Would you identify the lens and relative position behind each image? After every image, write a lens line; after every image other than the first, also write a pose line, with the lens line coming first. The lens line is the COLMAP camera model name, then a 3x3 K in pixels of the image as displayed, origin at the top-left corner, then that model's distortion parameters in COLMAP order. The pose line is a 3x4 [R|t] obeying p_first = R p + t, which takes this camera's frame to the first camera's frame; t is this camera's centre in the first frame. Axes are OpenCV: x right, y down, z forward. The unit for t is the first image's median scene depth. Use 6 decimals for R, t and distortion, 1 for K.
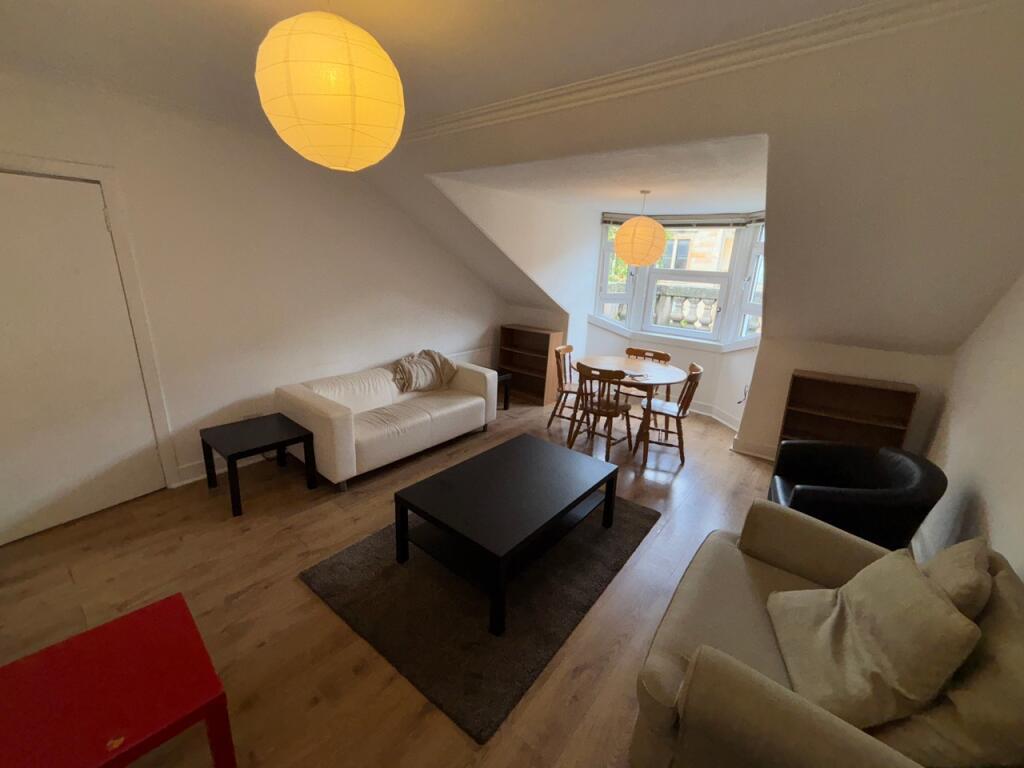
lens RADIAL K [[416.0, 0, 512.7], [0, 416.0, 385.9], [0, 0, 1]] dist [-0.000966, 0.000755]
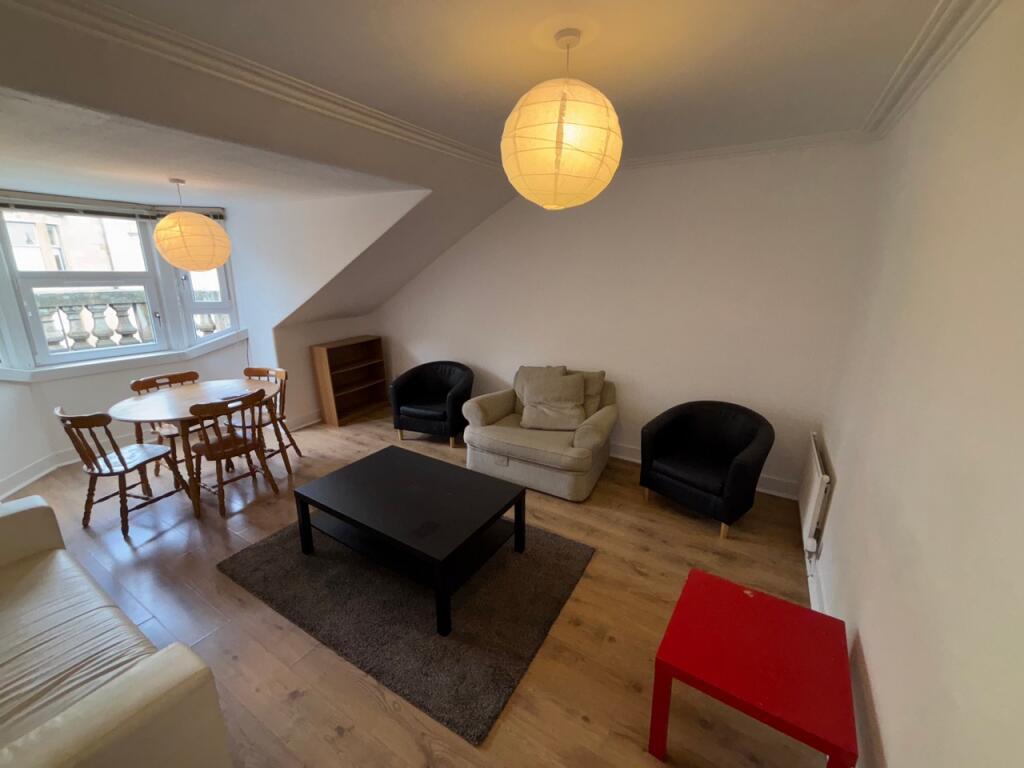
lens RADIAL K [[416.0, 0, 514.2], [0, 416.0, 378.8], [0, 0, 1]] dist [-0.000966, 0.000755]
pose [[-0.127368, -0.299019, 0.945709, -0.642497], [0.271124, 0.906664, 0.323189, -0.197009], [-0.954080, 0.297569, -0.034409, 0.508831]]
